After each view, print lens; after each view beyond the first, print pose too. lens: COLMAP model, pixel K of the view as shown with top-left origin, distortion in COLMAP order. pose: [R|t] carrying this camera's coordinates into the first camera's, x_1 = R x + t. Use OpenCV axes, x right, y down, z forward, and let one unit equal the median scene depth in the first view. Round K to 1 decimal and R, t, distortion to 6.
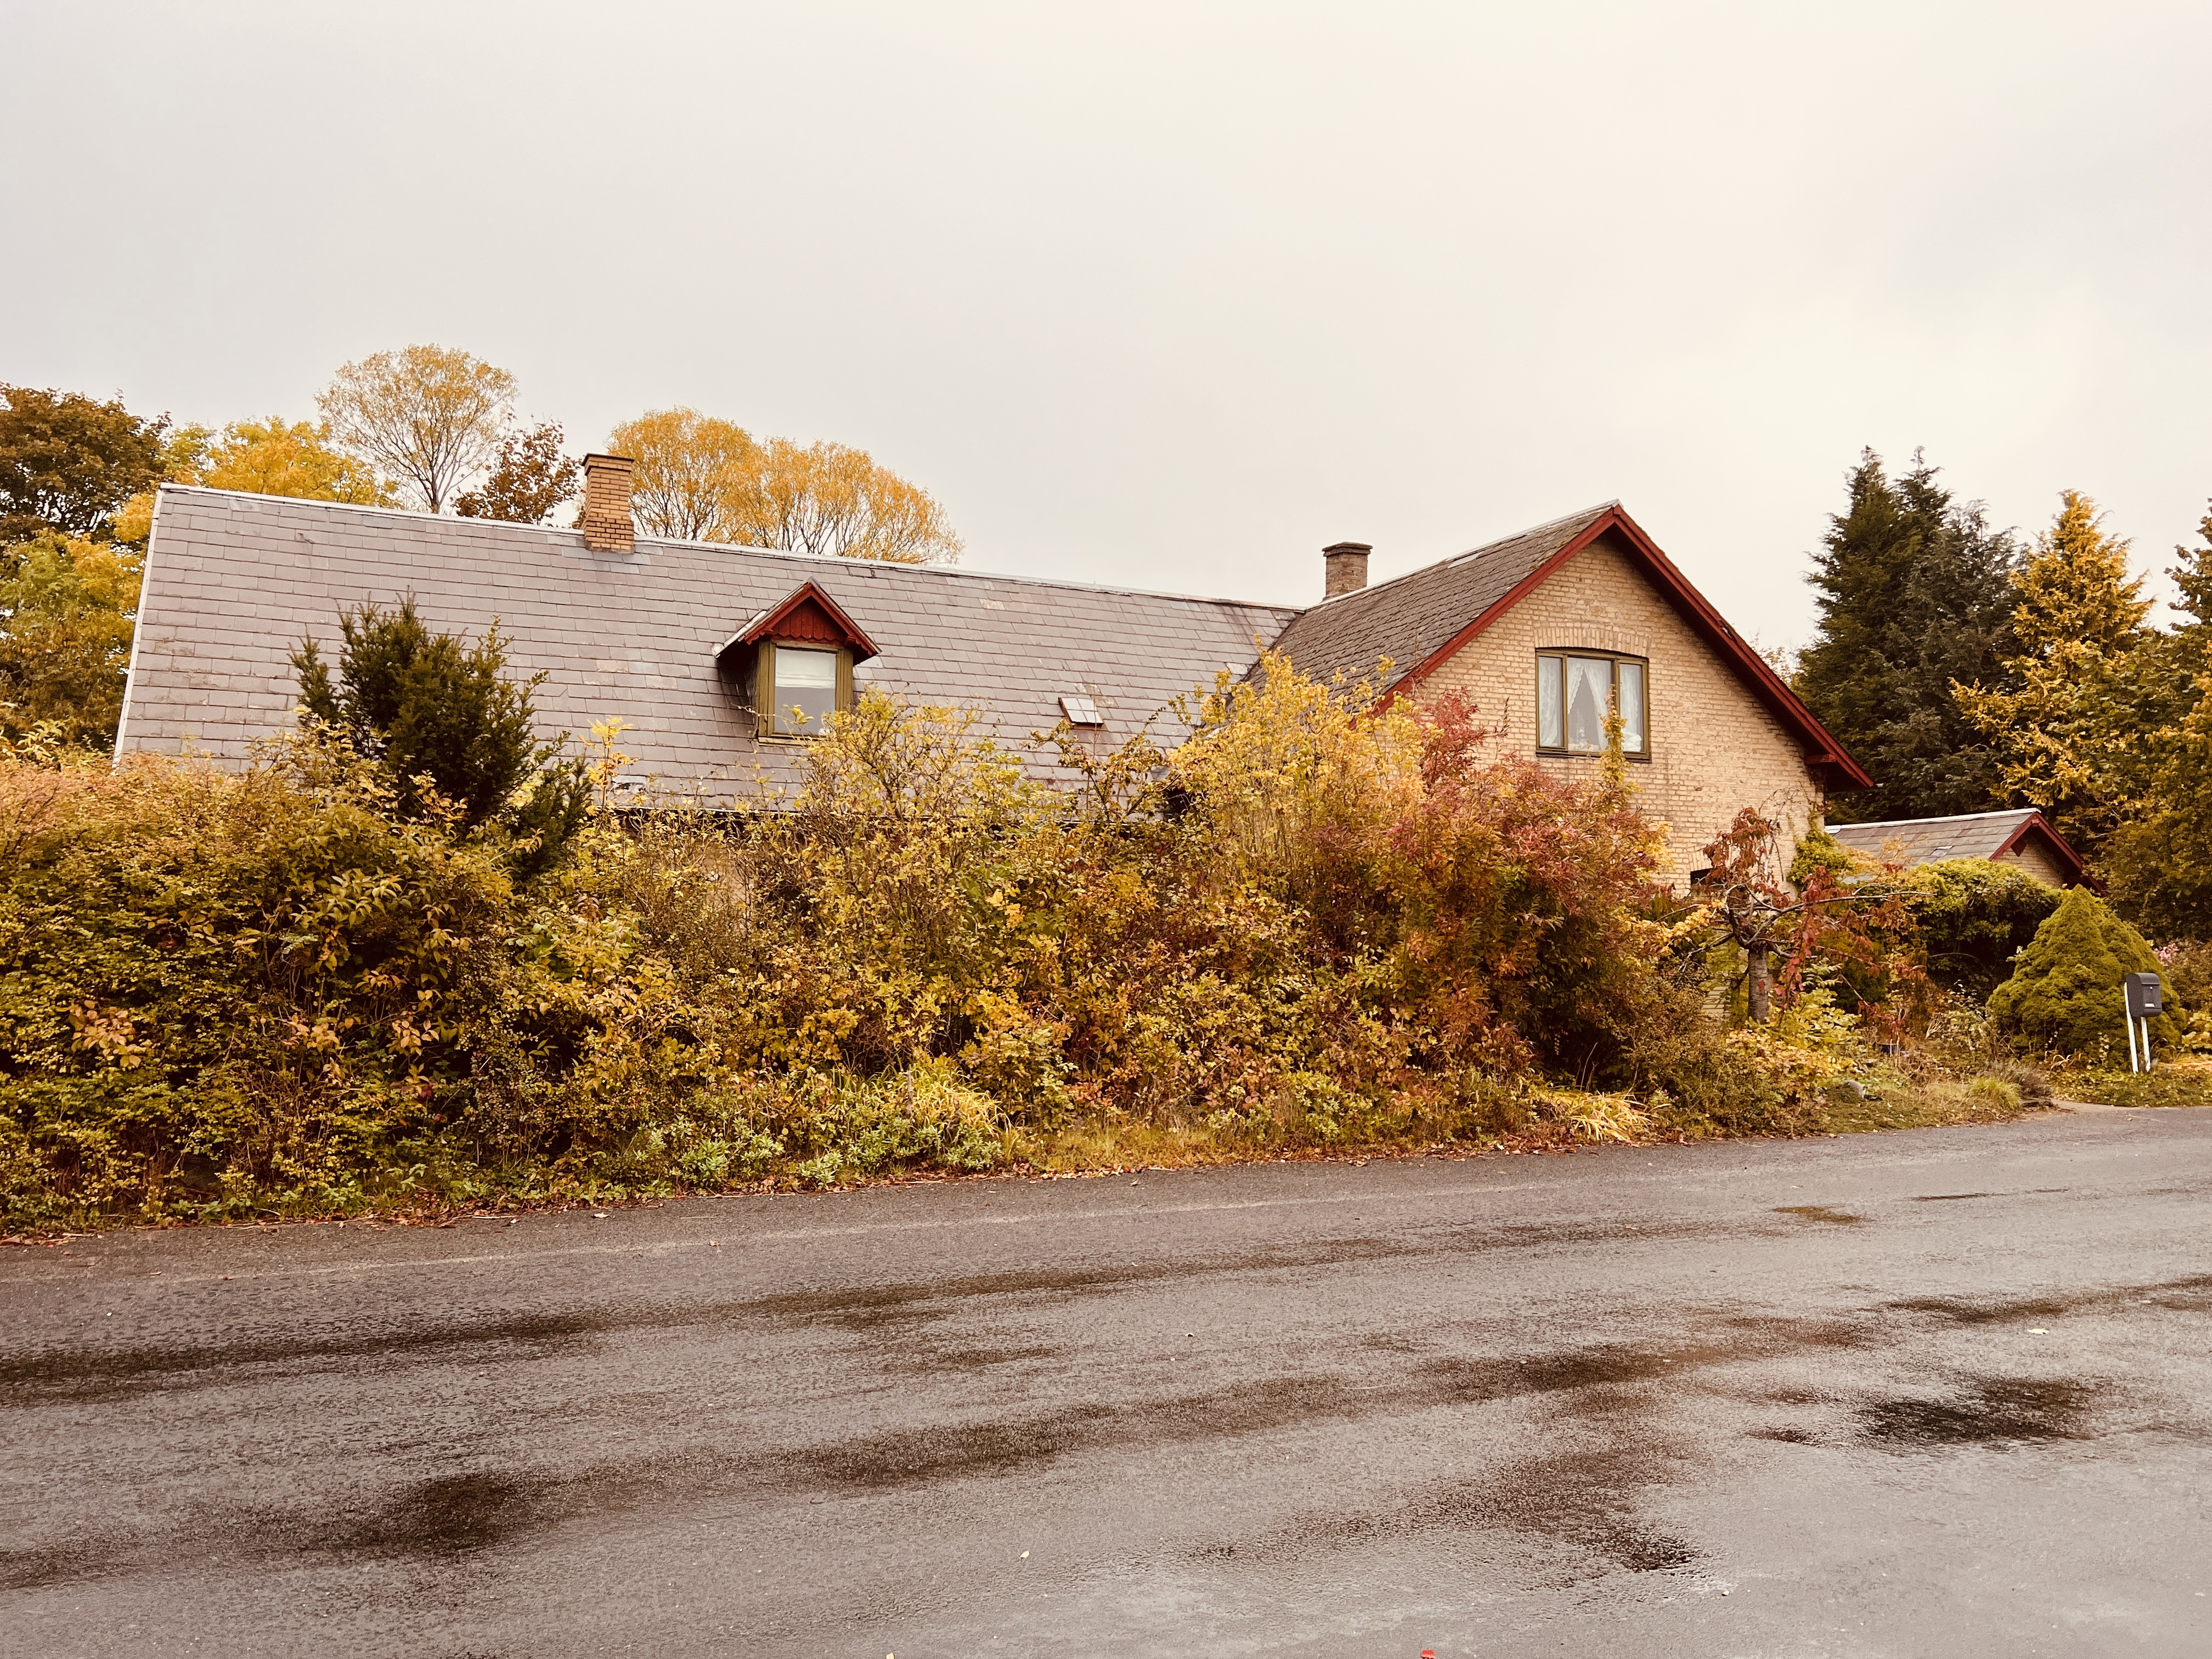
lens RADIAL K [[1655.4, 0, 1105.4], [0, 1655.4, 833.1], [0, 0, 1]] dist [0.059309, -0.067189]
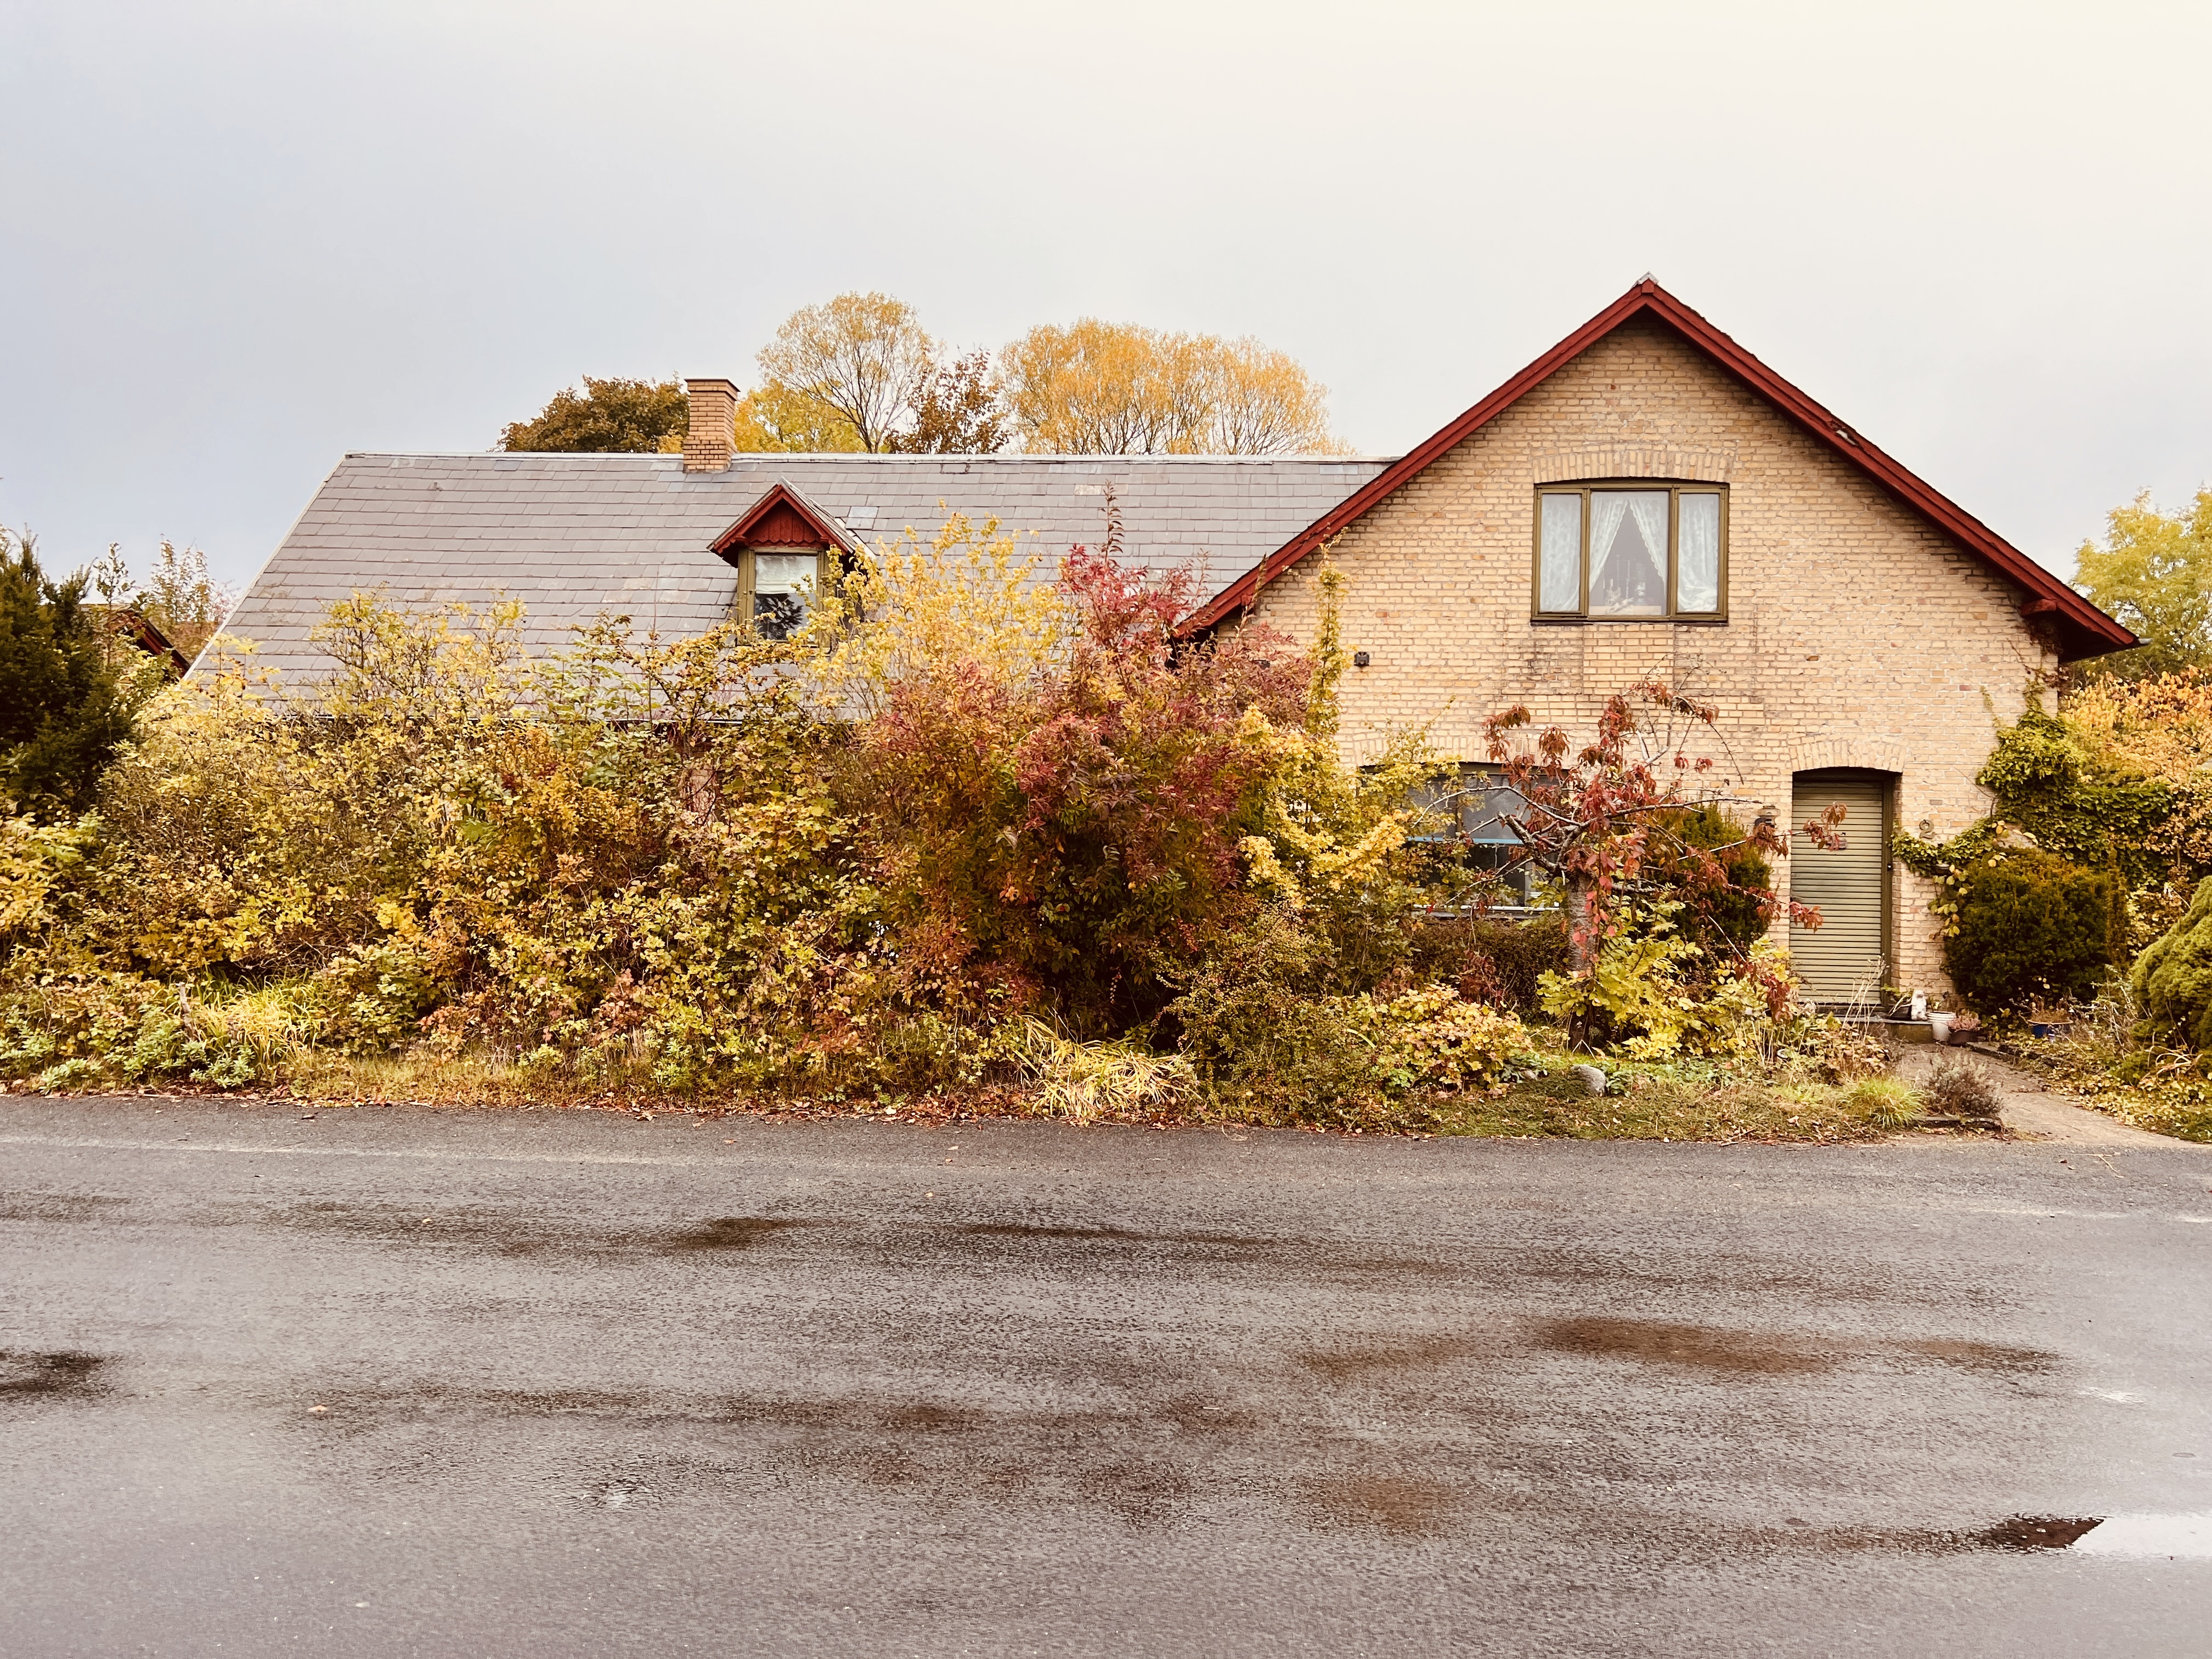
lens RADIAL K [[1655.4, 0, 1107.8], [0, 1655.4, 827.5], [0, 0, 1]] dist [0.059309, -0.067189]
pose [[0.877444, 0.006708, -0.479632, 0.448206], [0.016861, 0.998853, 0.044815, 0.009656], [0.479383, -0.047409, 0.876324, 0.218392]]
